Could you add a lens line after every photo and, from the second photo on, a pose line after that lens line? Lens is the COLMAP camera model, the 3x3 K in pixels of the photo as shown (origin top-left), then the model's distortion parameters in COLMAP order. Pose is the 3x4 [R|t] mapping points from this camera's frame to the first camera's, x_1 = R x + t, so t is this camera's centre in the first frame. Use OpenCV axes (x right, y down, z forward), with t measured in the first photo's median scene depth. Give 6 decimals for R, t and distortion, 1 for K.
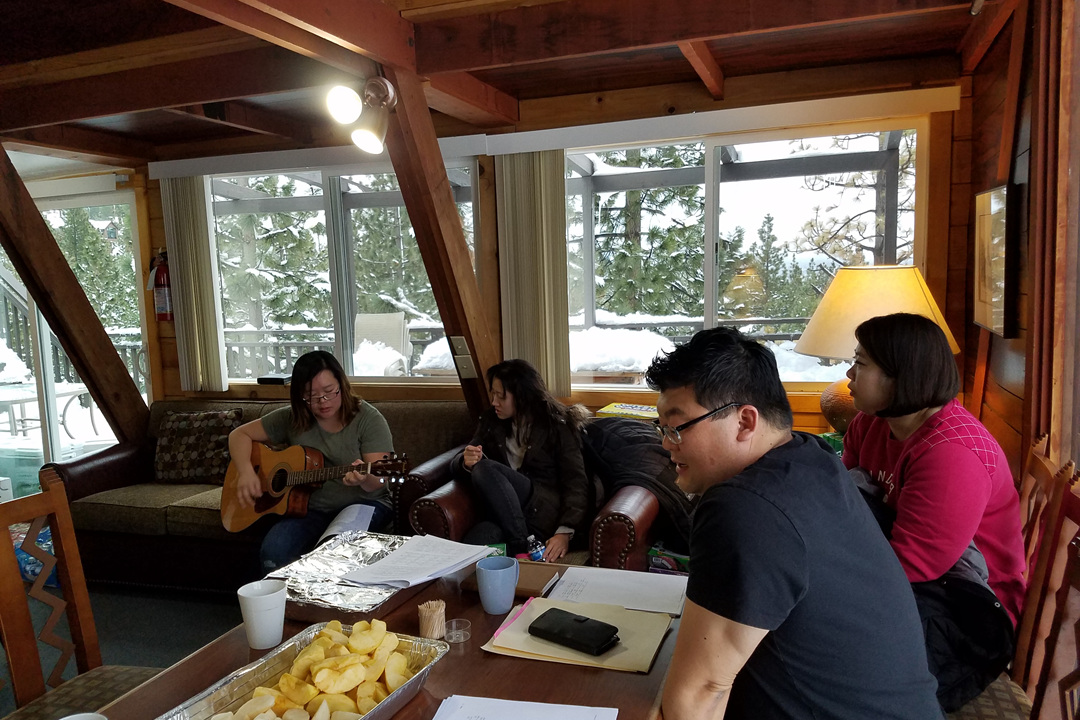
lens RADIAL K [[808.1, 0, 535.9], [0, 808.1, 372.2], [0, 0, 1]] dist [0.262296, -0.371011]
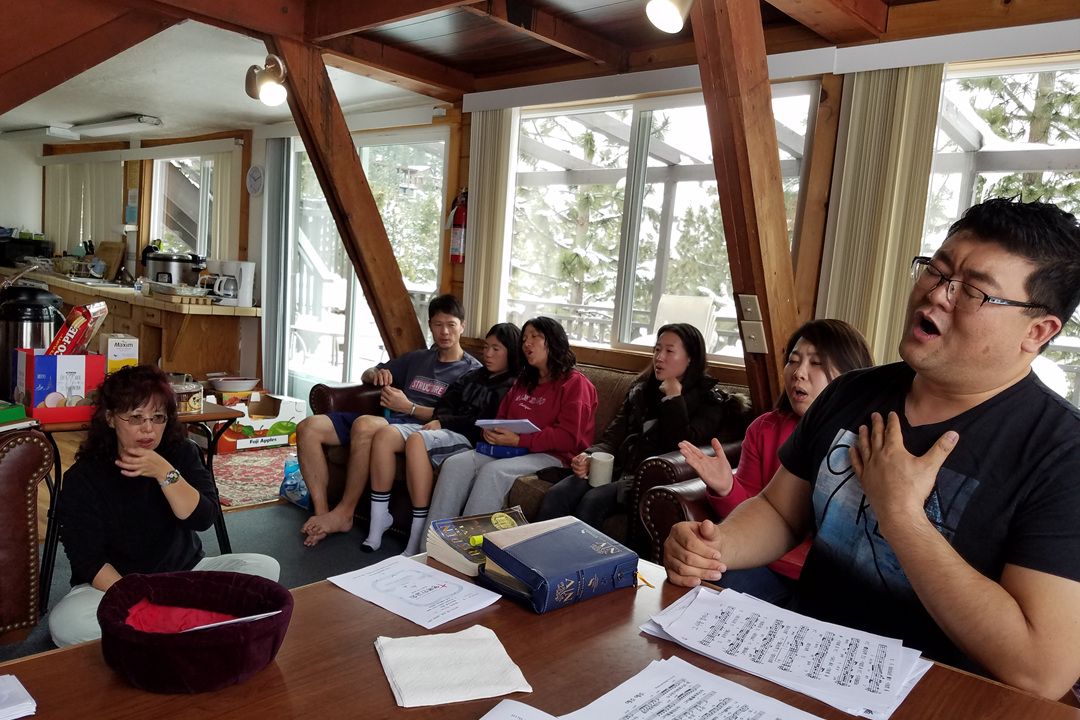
lens RADIAL K [[828.7, 0, 541.8], [0, 828.7, 393.8], [0, 0, 1]] dist [0.080015, -0.109083]
pose [[0.919289, 0.154449, -0.362012, 0.016824], [-0.148936, 0.987900, 0.043271, 0.031807], [0.364315, 0.014138, 0.931169, 0.147665]]
